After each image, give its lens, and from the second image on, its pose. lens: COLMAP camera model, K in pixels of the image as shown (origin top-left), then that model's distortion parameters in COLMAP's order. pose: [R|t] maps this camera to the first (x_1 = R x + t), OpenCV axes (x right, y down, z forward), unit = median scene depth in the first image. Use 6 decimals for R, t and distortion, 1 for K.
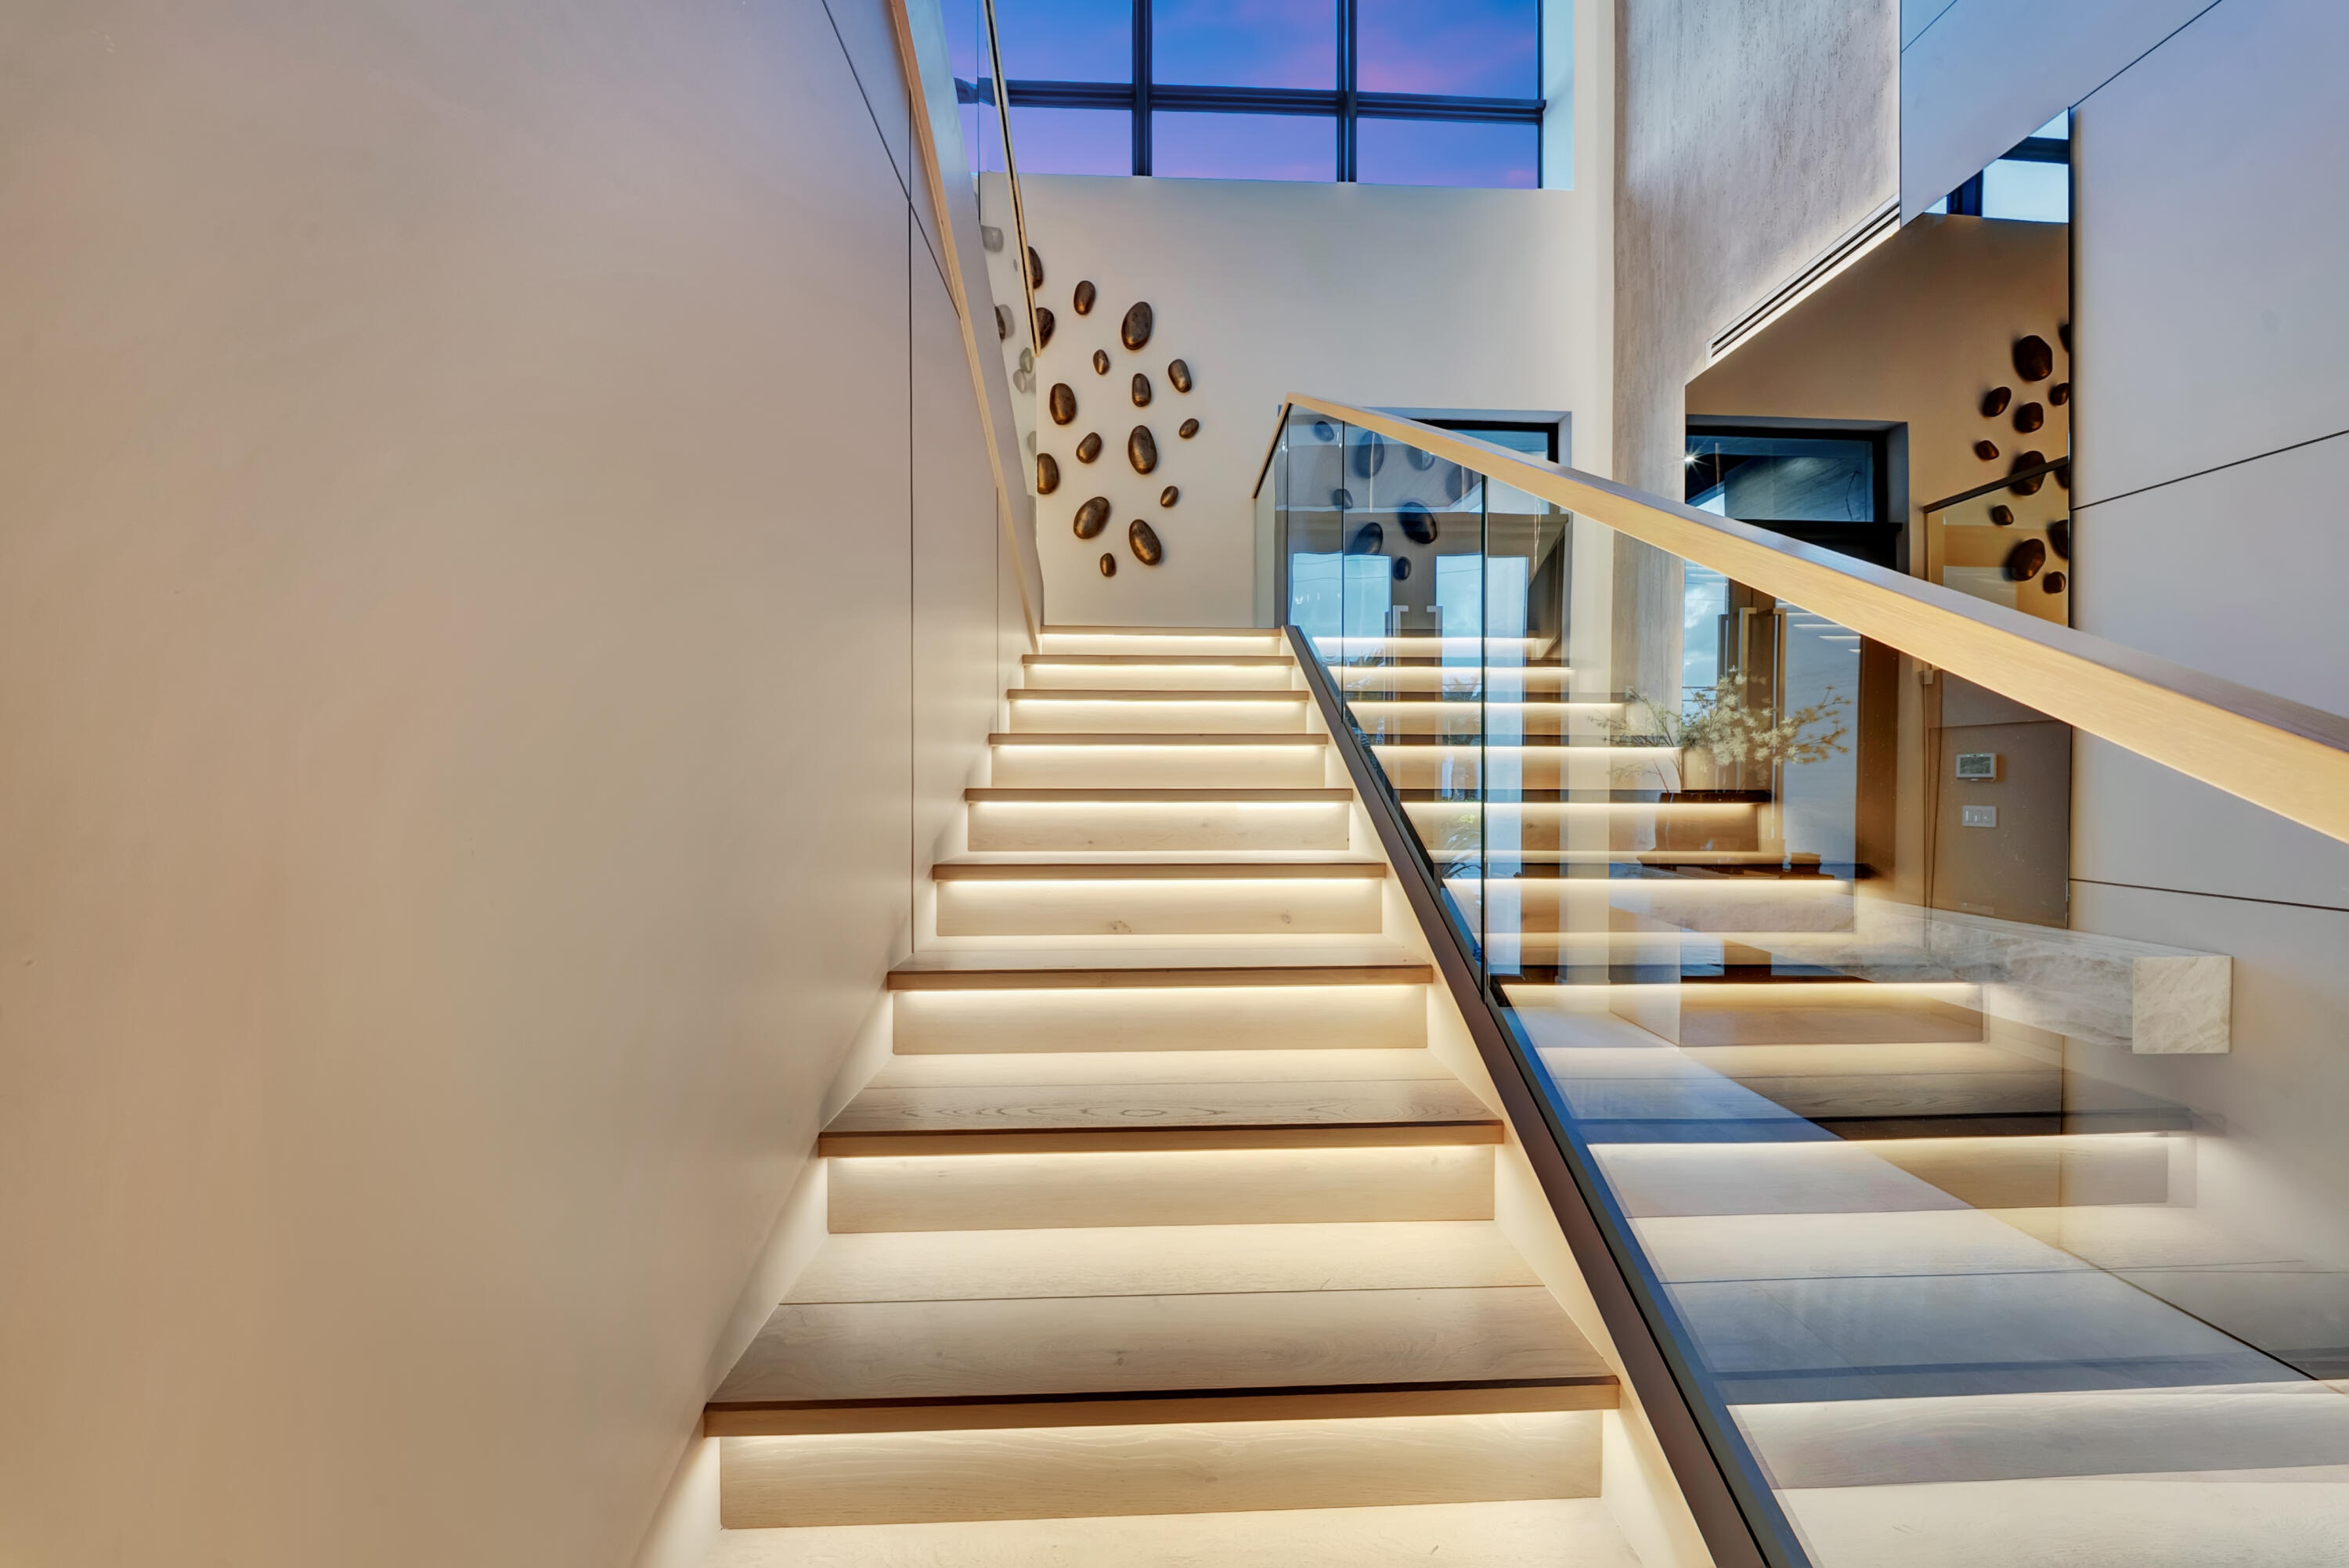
lens RADIAL K [[674.0, 0, 1180.9], [0, 674.0, 769.5], [0, 0, 1]] dist [-0.001701, -0.000022]
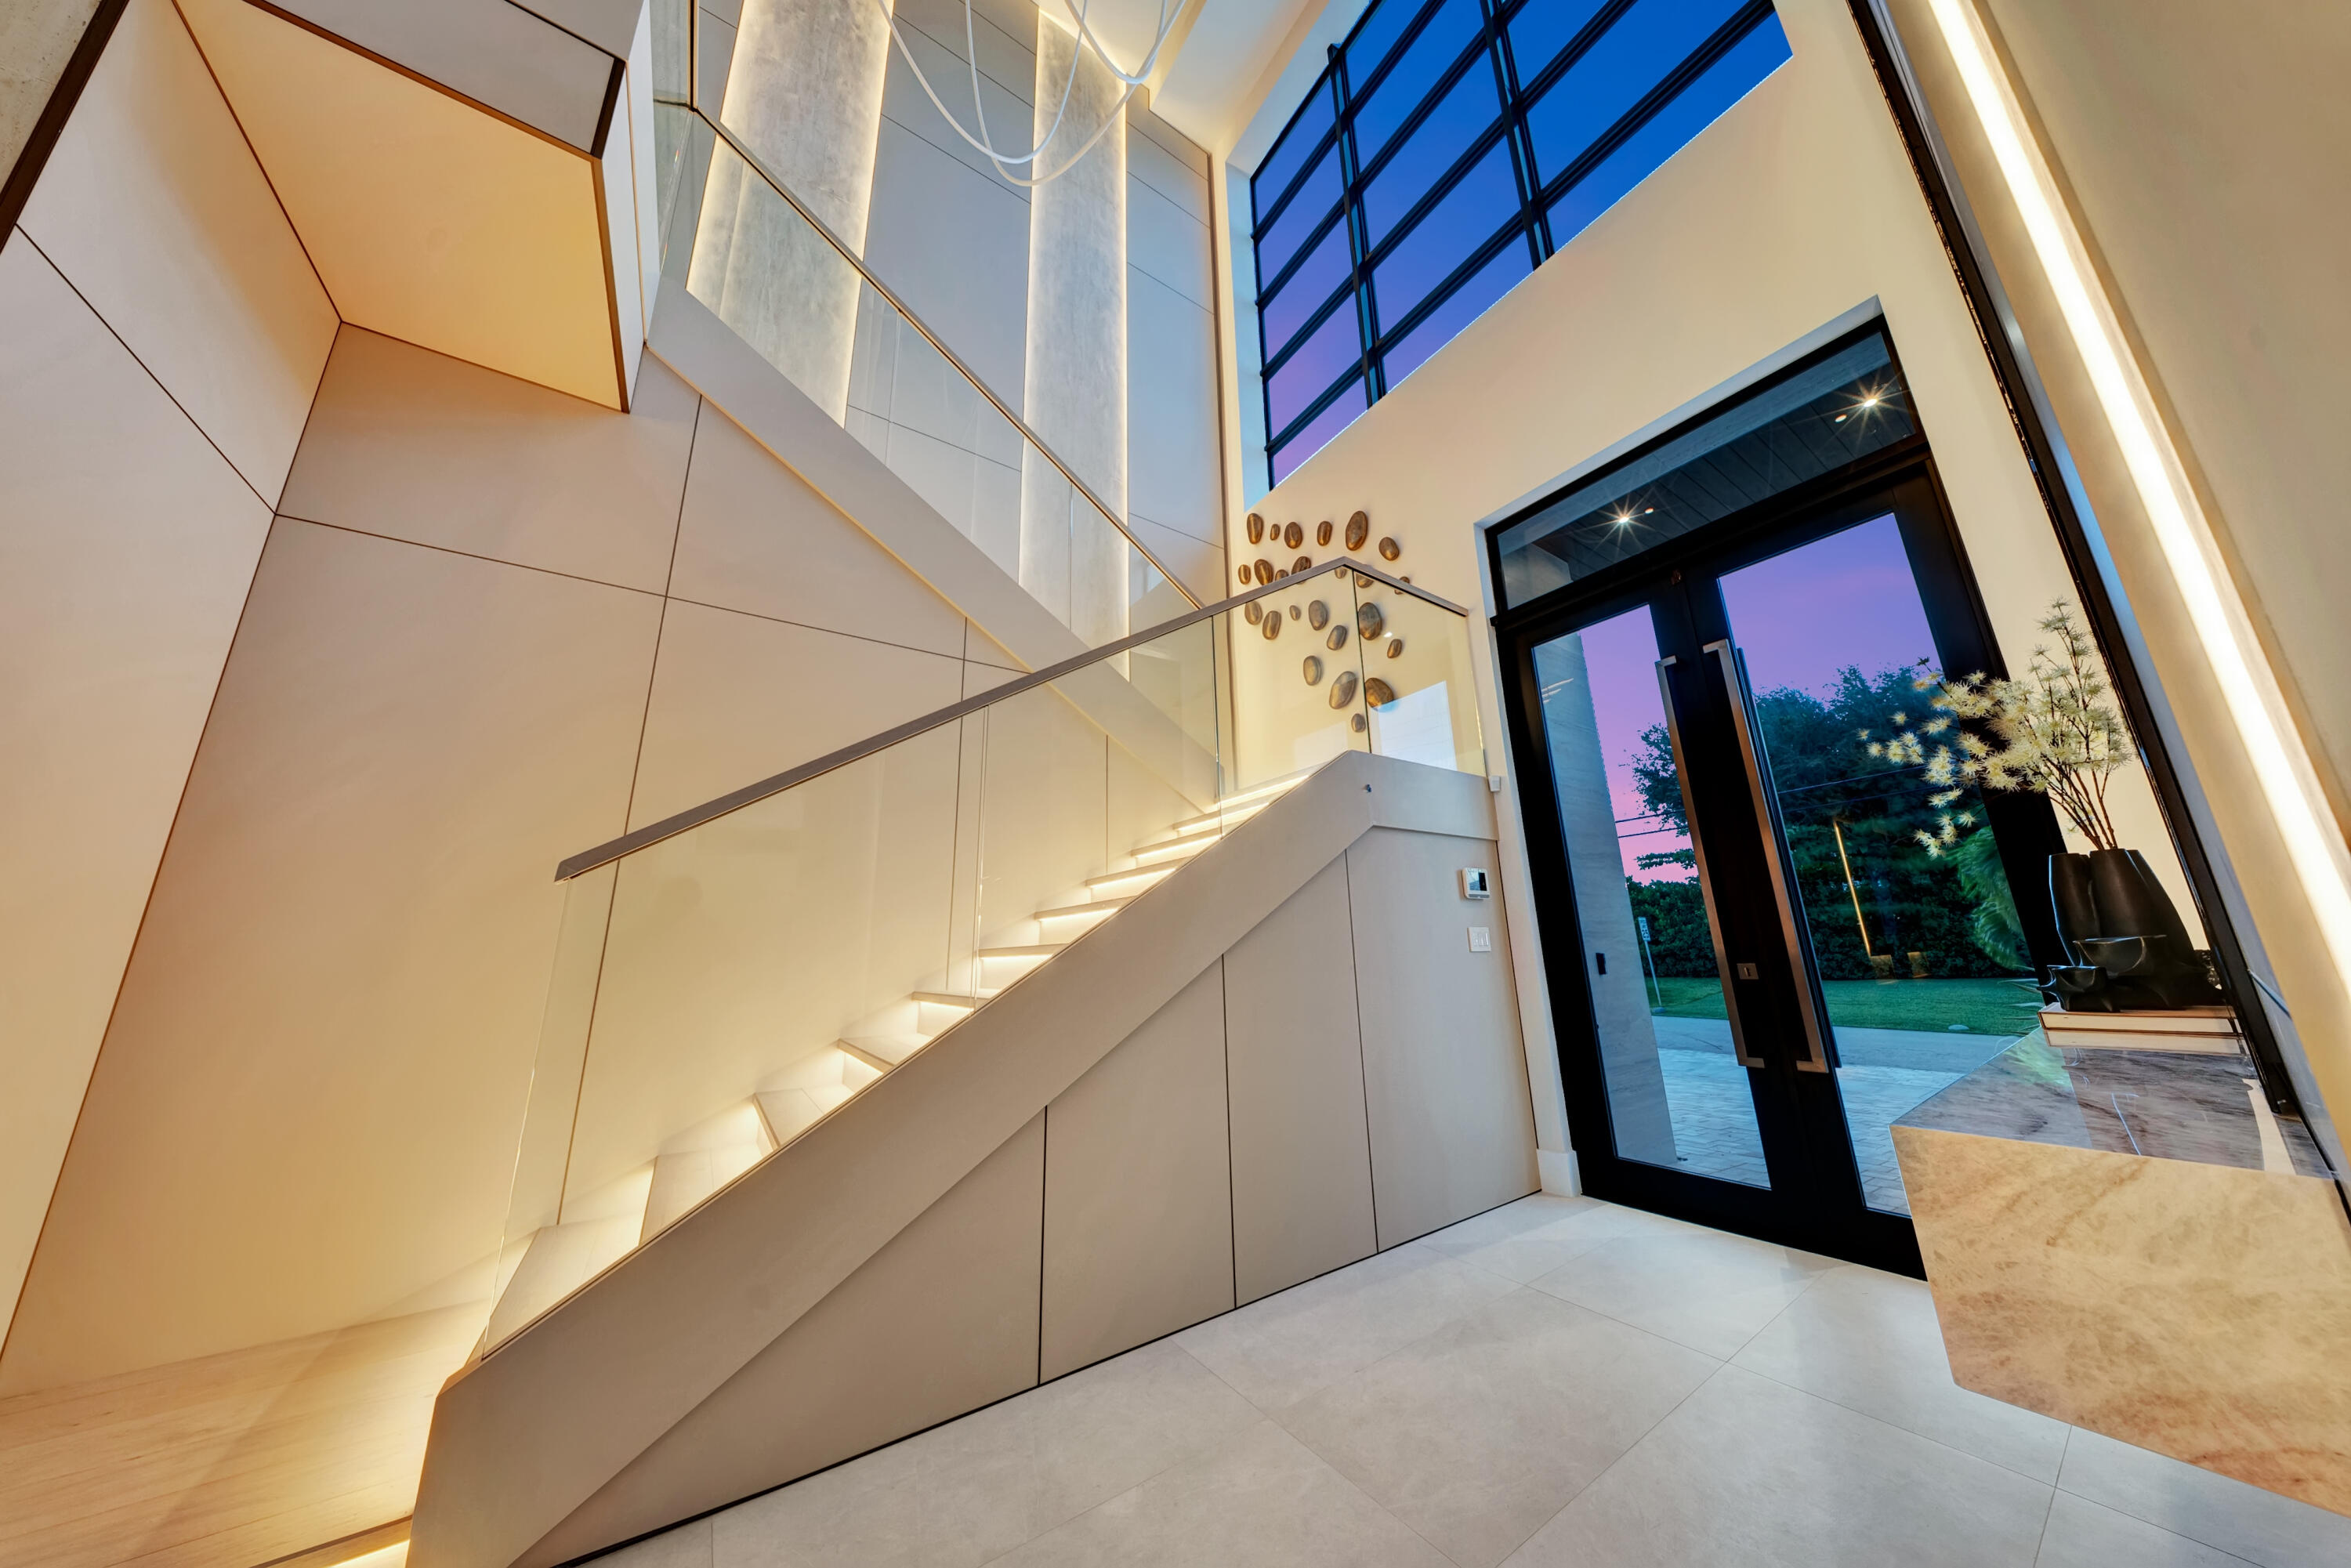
lens RADIAL K [[674.6, 0, 1182.9], [0, 674.6, 776.5], [0, 0, 1]] dist [-0.001701, -0.000022]
pose [[0.518092, -0.227583, -0.824492, 0.678007], [0.031381, 0.968360, -0.247576, 0.066386], [0.854749, 0.102394, 0.508841, 0.153473]]
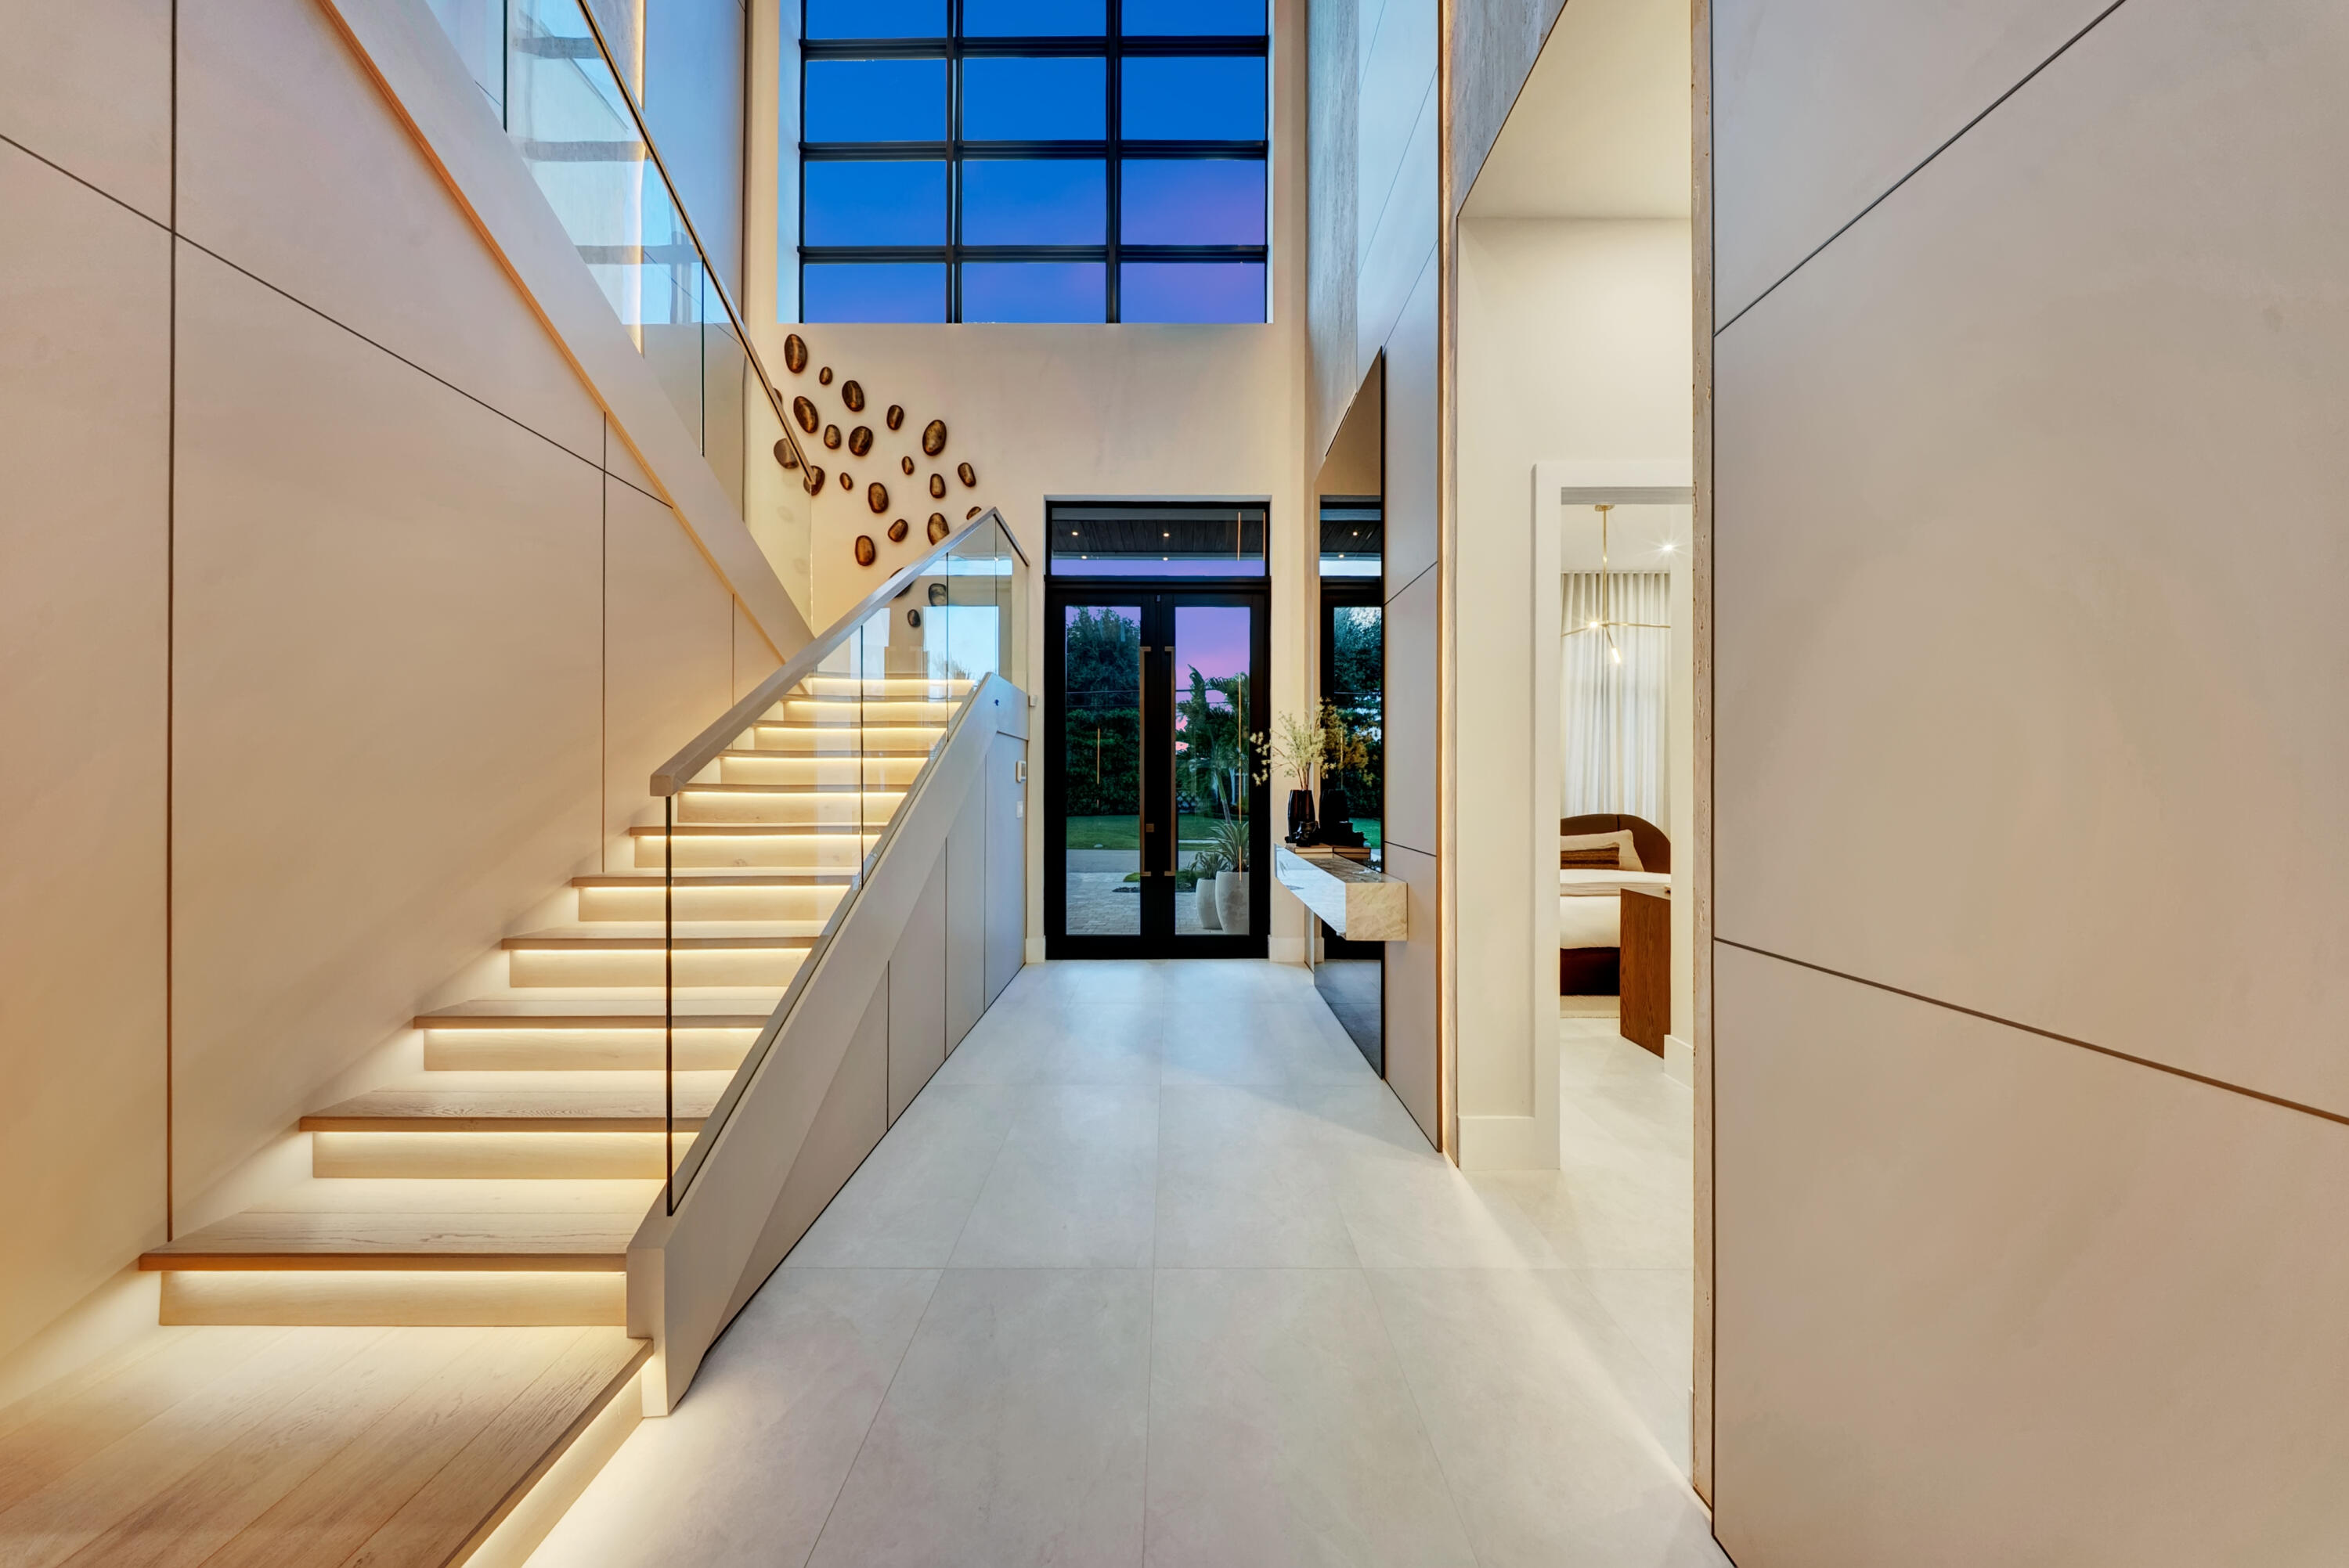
lens RADIAL K [[674.0, 0, 1186.9], [0, 674.0, 770.1], [0, 0, 1]] dist [-0.001701, -0.000022]
pose [[0.999346, -0.004674, -0.035861, 0.473700], [0.004236, 0.999916, -0.012269, 0.009923], [0.035915, 0.012109, 0.999281, -0.292933]]
